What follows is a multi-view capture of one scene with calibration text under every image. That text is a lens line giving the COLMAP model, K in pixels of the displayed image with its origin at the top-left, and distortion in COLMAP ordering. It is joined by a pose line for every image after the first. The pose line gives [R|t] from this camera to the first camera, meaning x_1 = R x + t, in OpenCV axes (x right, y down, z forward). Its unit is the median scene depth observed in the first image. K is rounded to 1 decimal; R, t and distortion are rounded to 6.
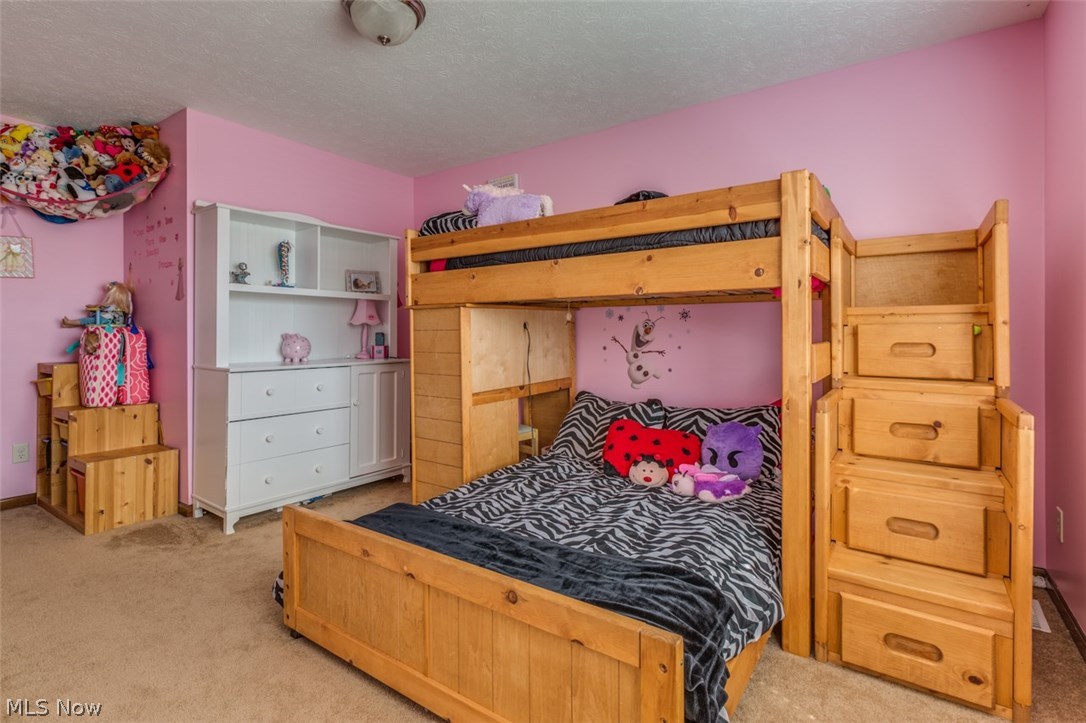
lens RADIAL K [[519.8, 0, 544.0], [0, 519.8, 333.0], [0, 0, 1]] dist [0.000177, 0.000002]
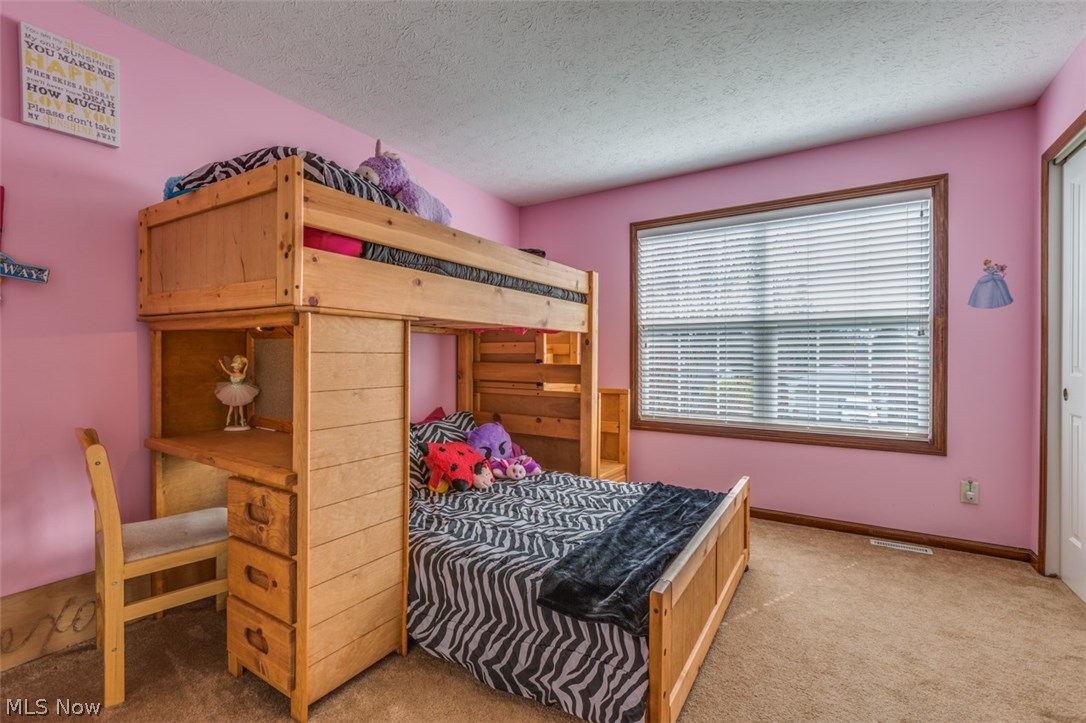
lens RADIAL K [[492.2, 0, 541.7], [0, 492.2, 360.8], [0, 0, 1]] dist [0.003825, -0.000170]
pose [[-0.060980, -0.007302, 0.998112, -0.860223], [-0.011810, 0.999909, 0.006594, -0.002213], [-0.998069, -0.011385, -0.061060, 0.874194]]
